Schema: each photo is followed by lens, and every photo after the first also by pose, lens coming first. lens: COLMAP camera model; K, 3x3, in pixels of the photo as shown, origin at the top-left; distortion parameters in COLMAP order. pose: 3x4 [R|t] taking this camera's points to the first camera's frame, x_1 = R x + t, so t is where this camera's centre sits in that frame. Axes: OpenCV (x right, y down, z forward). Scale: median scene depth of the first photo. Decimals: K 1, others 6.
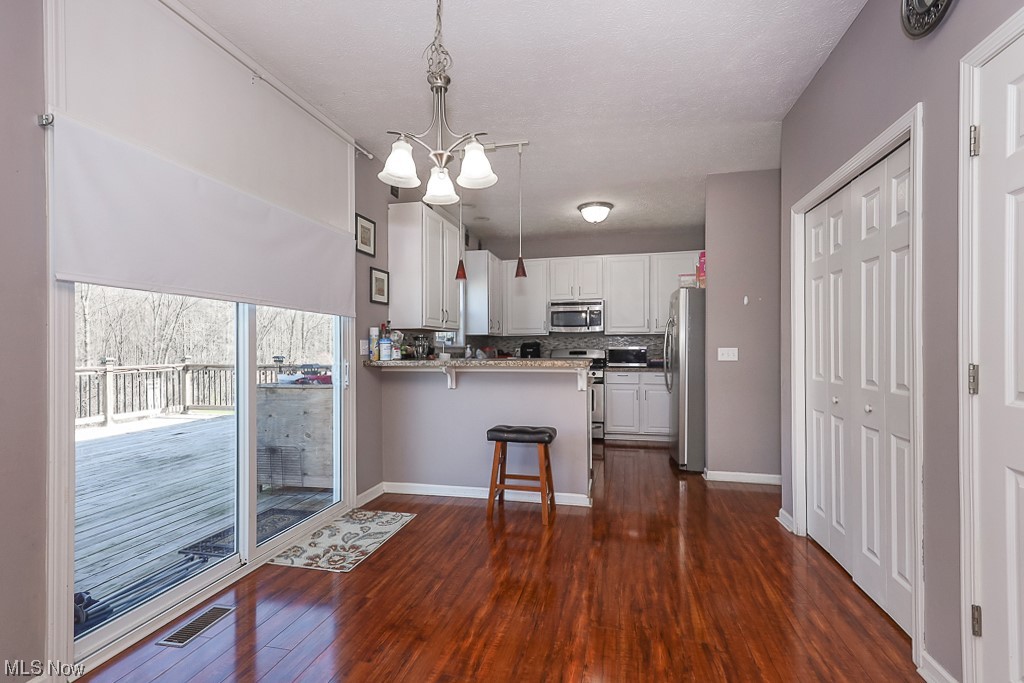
lens RADIAL K [[462.9, 0, 514.3], [0, 462.9, 347.5], [0, 0, 1]] dist [0.017230, -0.000257]
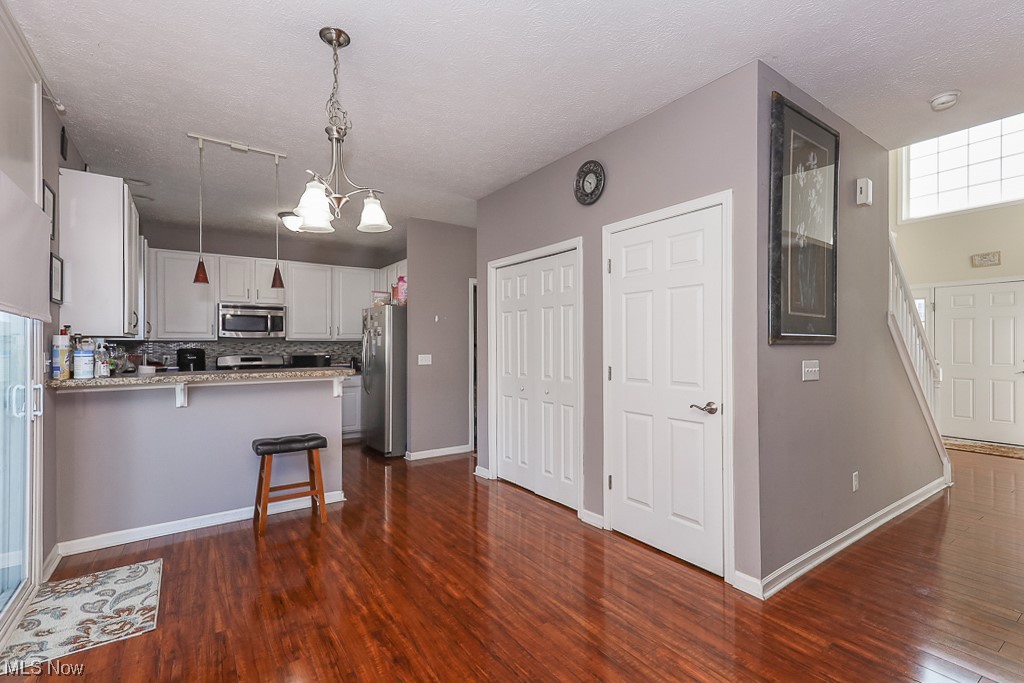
lens RADIAL K [[466.6, 0, 512.0], [0, 466.6, 341.5], [0, 0, 1]] dist [0.018056, 0.000214]
pose [[0.668195, 0.006656, 0.743957, -0.407420], [0.001793, 0.999943, -0.010557, -0.025374], [-0.743984, 0.008388, 0.668145, -0.053298]]
